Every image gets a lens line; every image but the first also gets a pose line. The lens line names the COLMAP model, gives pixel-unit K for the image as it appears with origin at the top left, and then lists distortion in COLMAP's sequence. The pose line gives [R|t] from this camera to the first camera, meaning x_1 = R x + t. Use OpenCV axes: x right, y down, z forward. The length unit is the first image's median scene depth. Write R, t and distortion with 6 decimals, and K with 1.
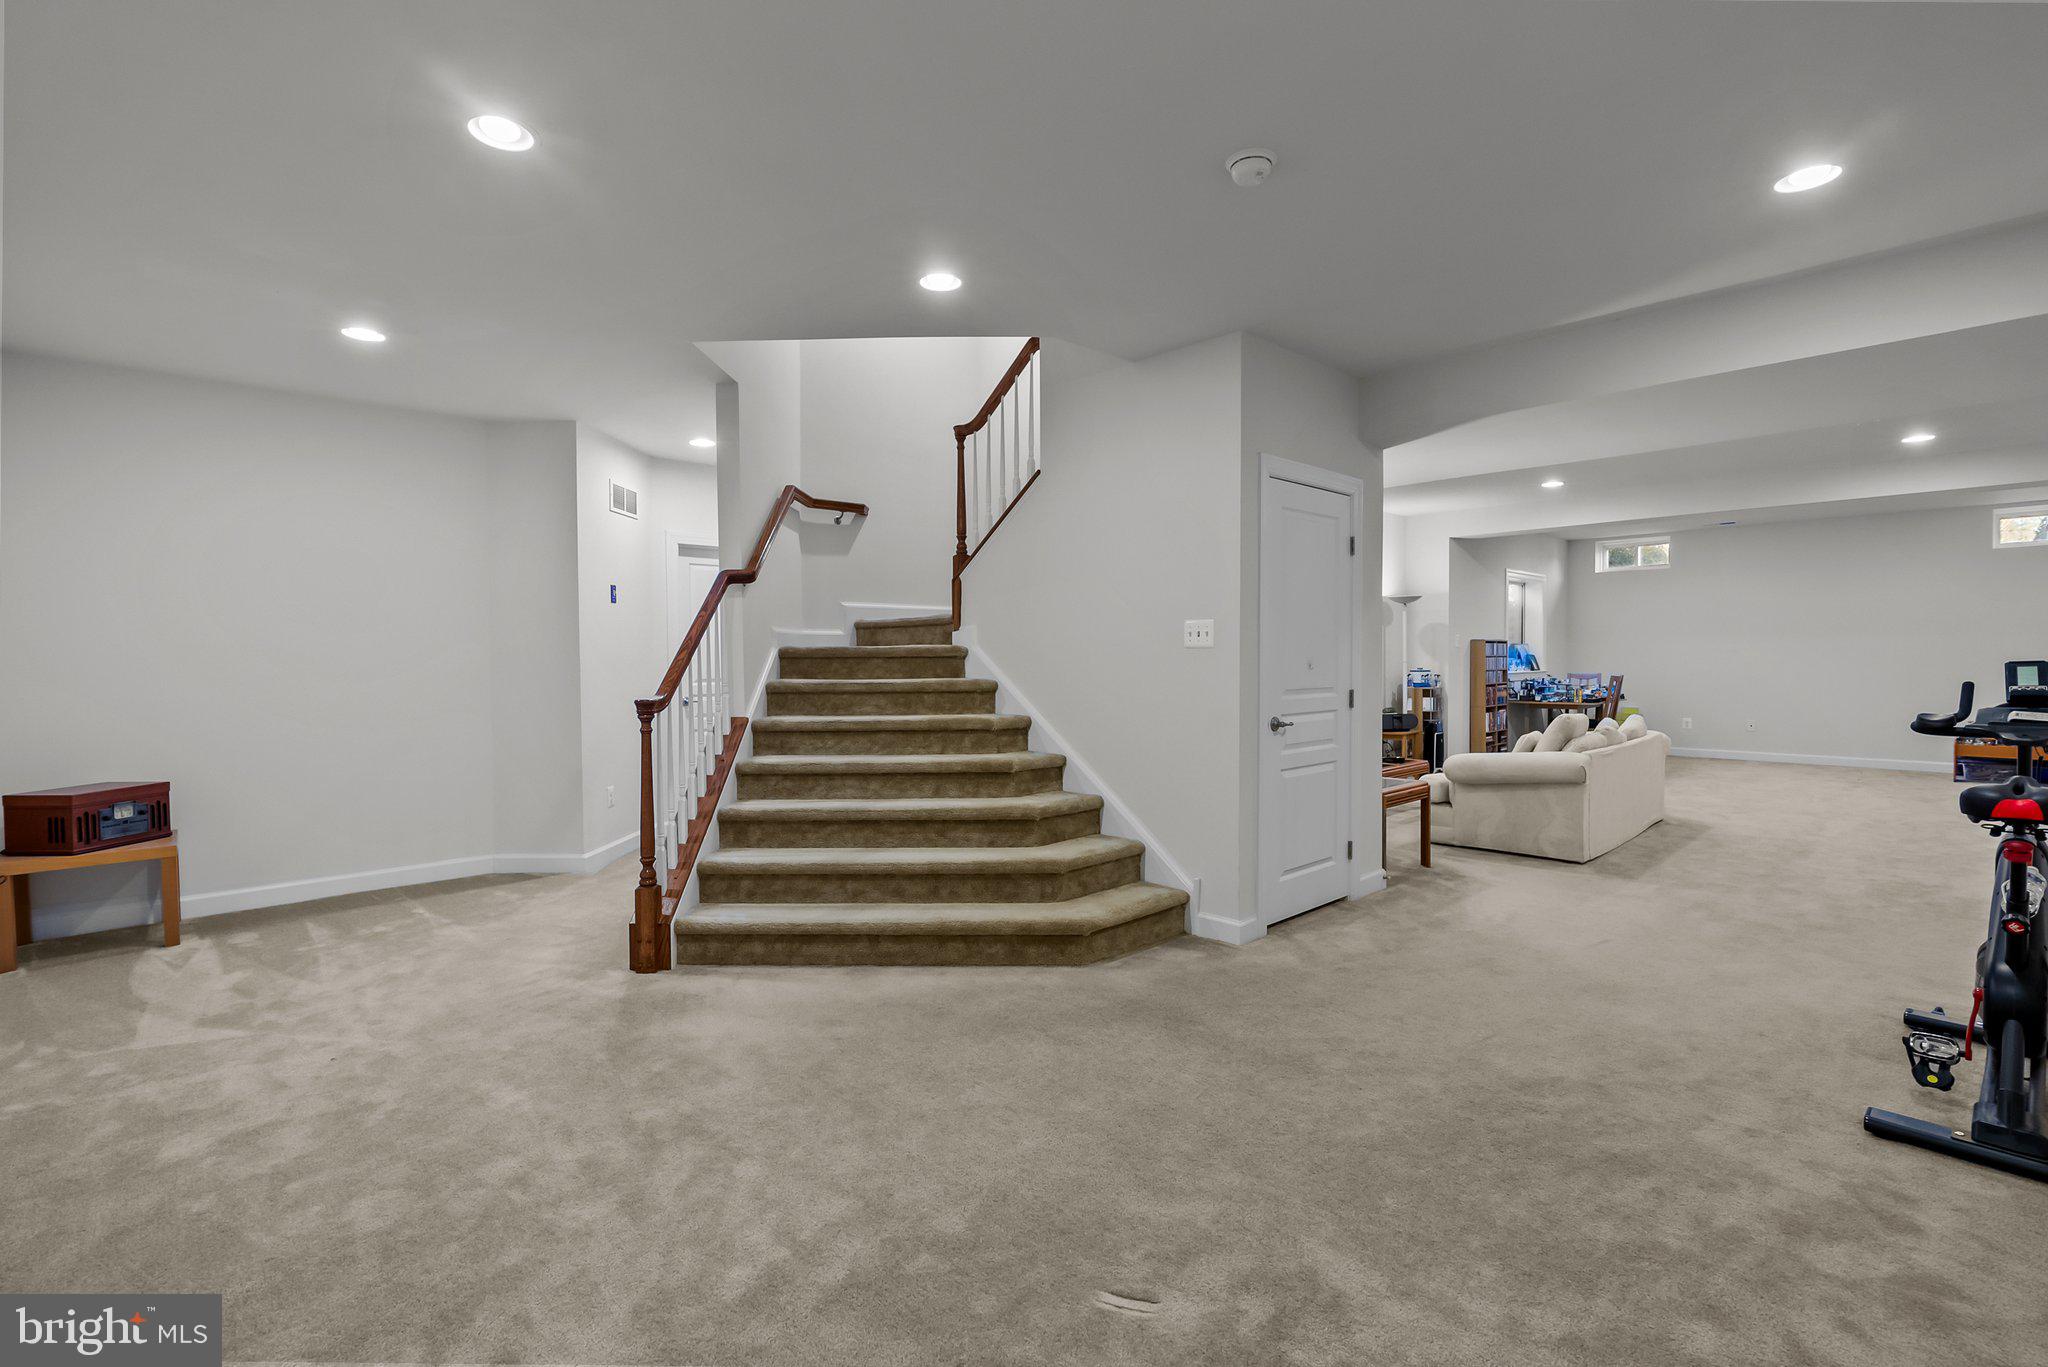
lens RADIAL K [[913.5, 0, 1022.5], [0, 913.5, 646.3], [0, 0, 1]] dist [-0.002018, -0.000467]
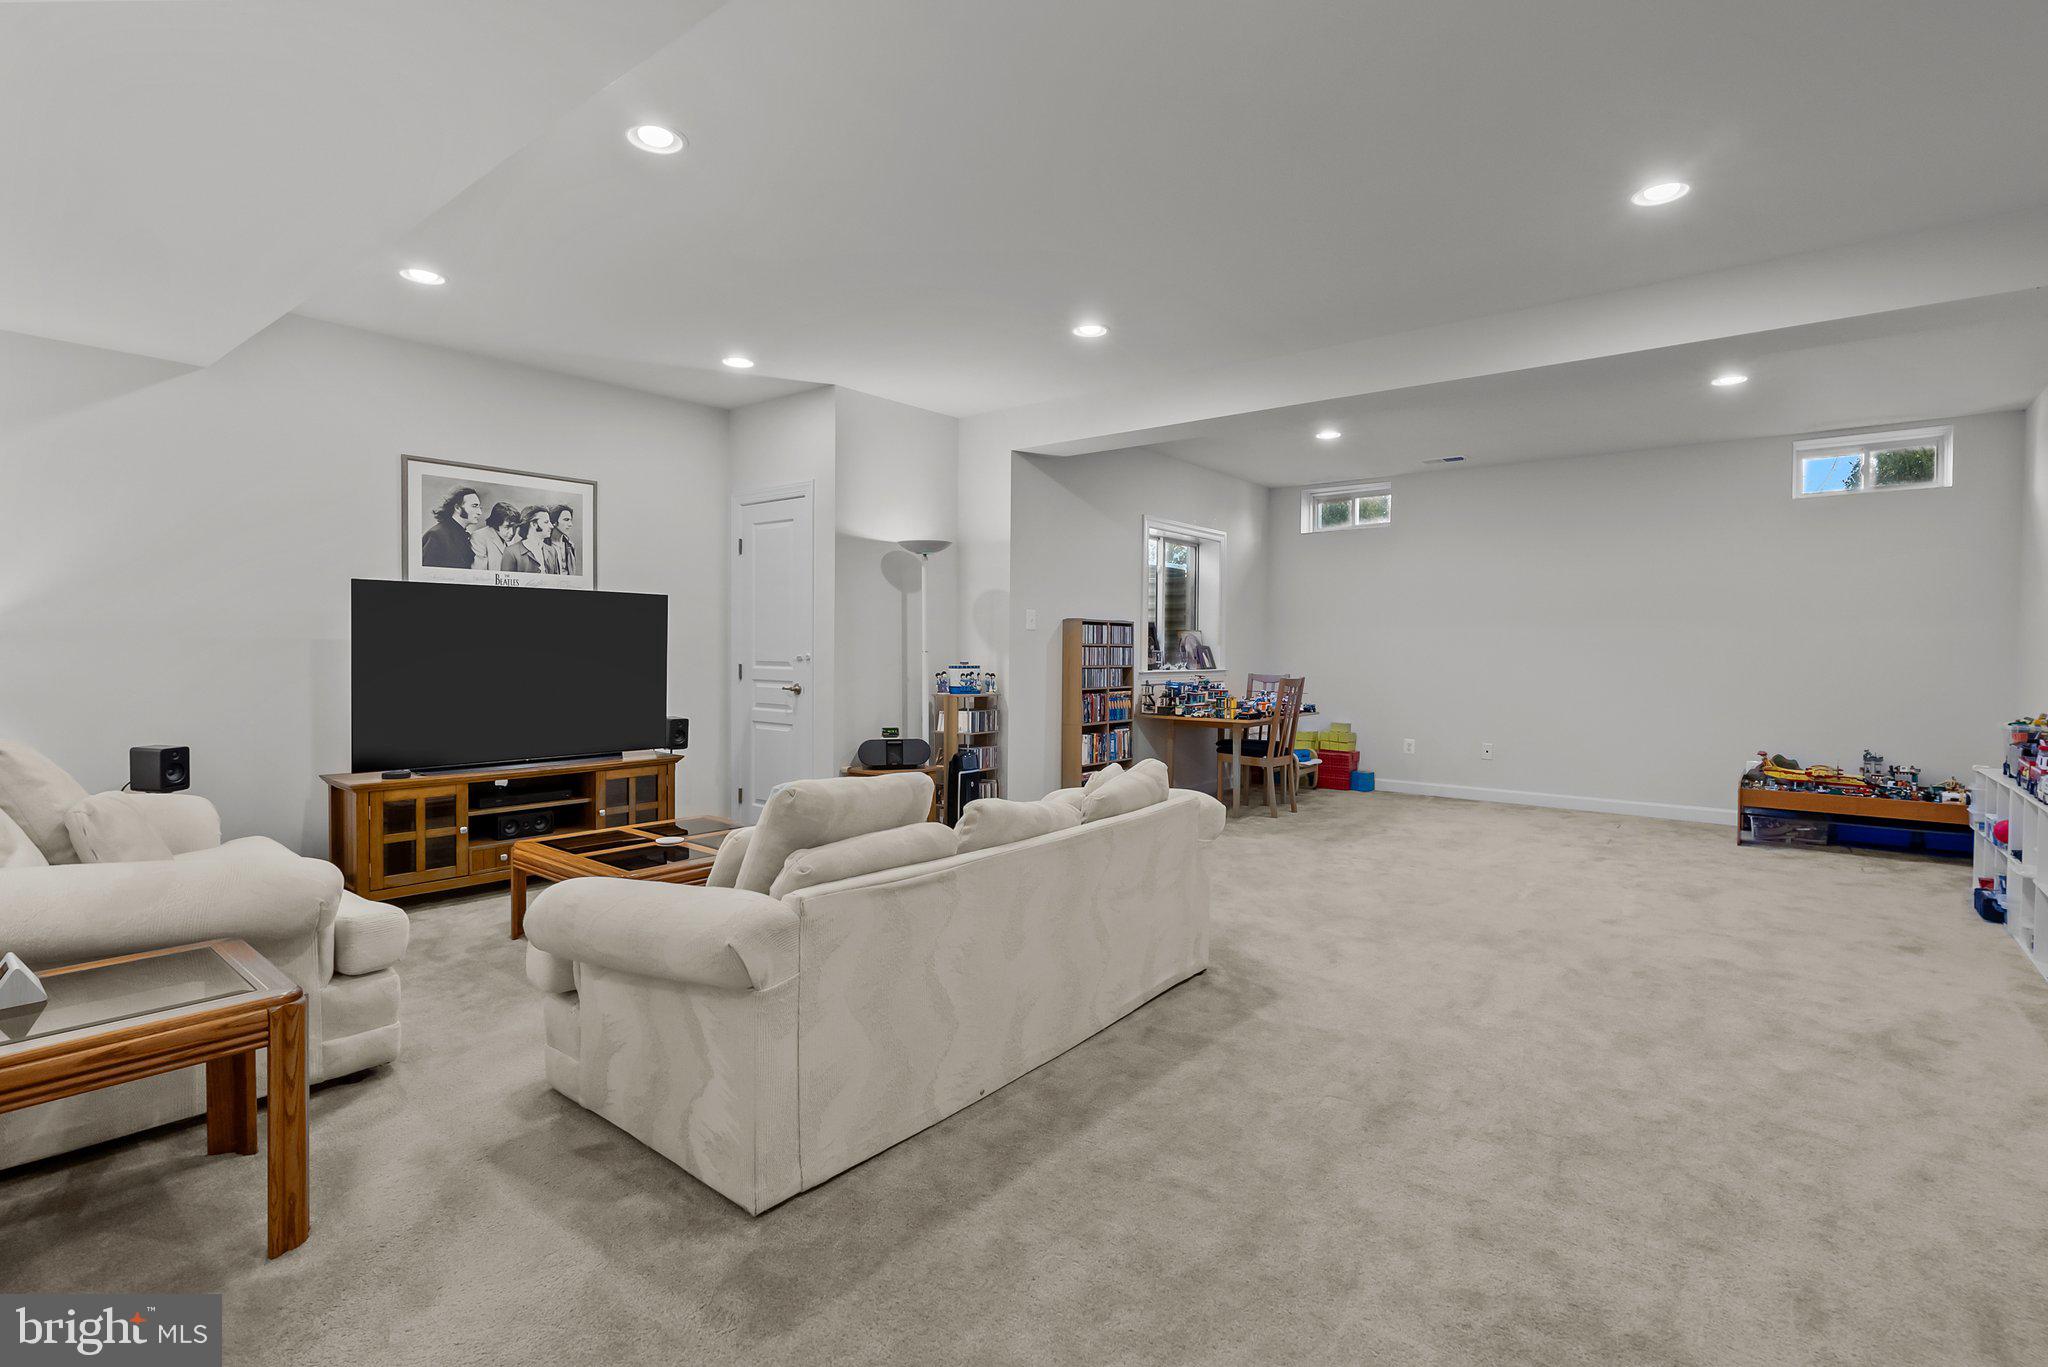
lens RADIAL K [[956.4, 0, 1025.3], [0, 956.4, 647.6], [0, 0, 1]] dist [0.002174, -0.000019]
pose [[0.990900, 0.019235, 0.133219, 0.374146], [-0.021048, 0.999704, 0.012216, 0.004971], [-0.132944, -0.014909, 0.991011, 0.342161]]
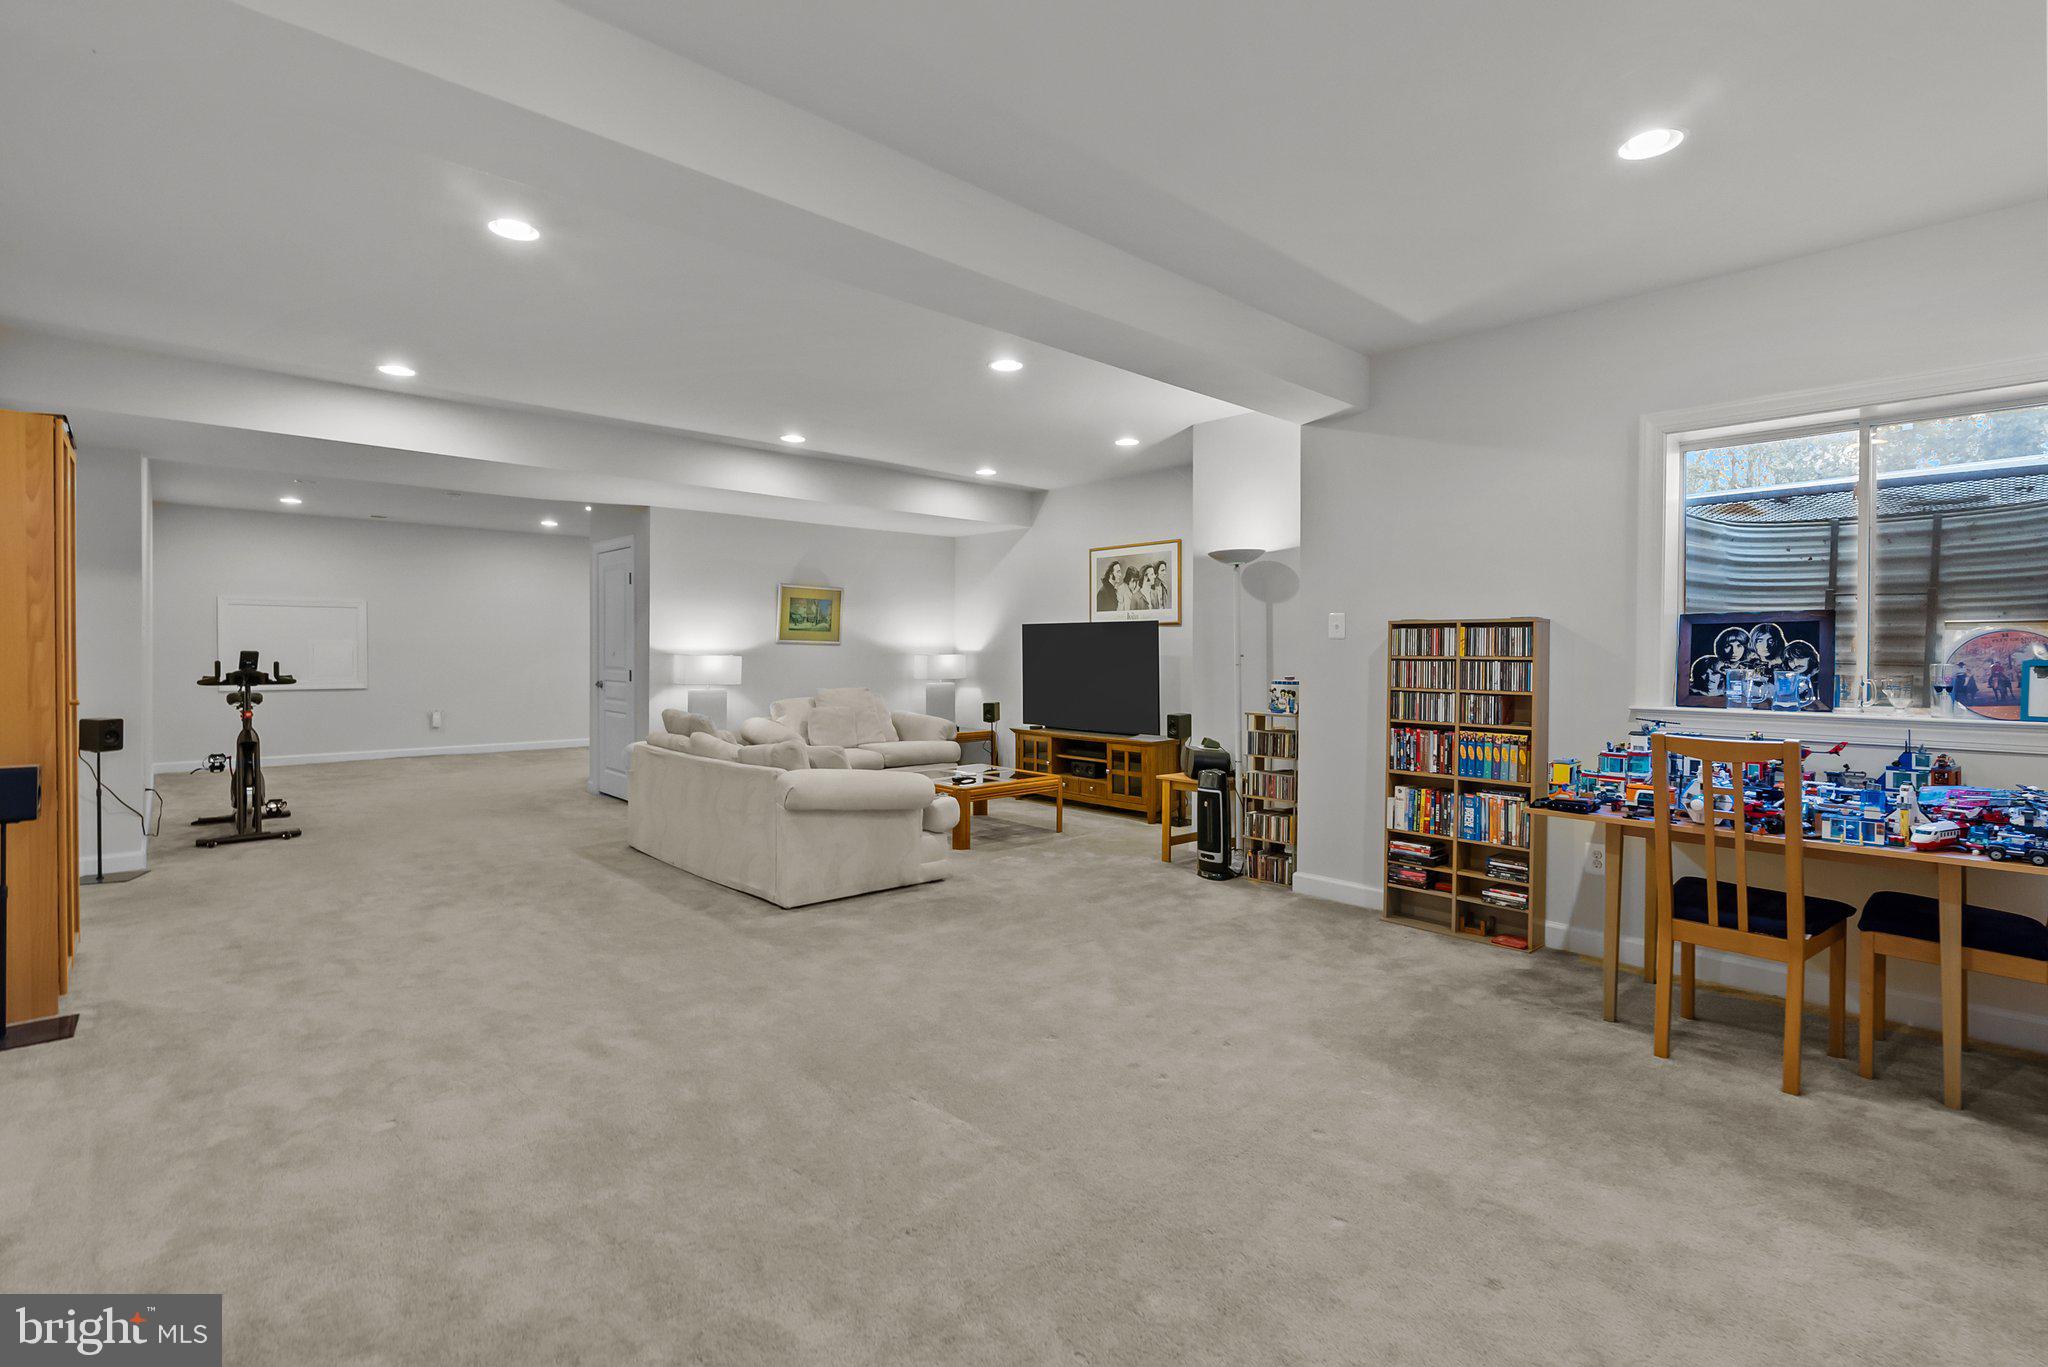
lens RADIAL K [[956.4, 0, 1025.3], [0, 956.4, 647.6], [0, 0, 1]] dist [0.002174, -0.000019]
pose [[-0.017659, 0.007119, -0.999819, 0.969246], [0.005899, 0.999958, 0.007016, 0.001071], [0.999827, -0.005774, -0.017700, 0.819911]]
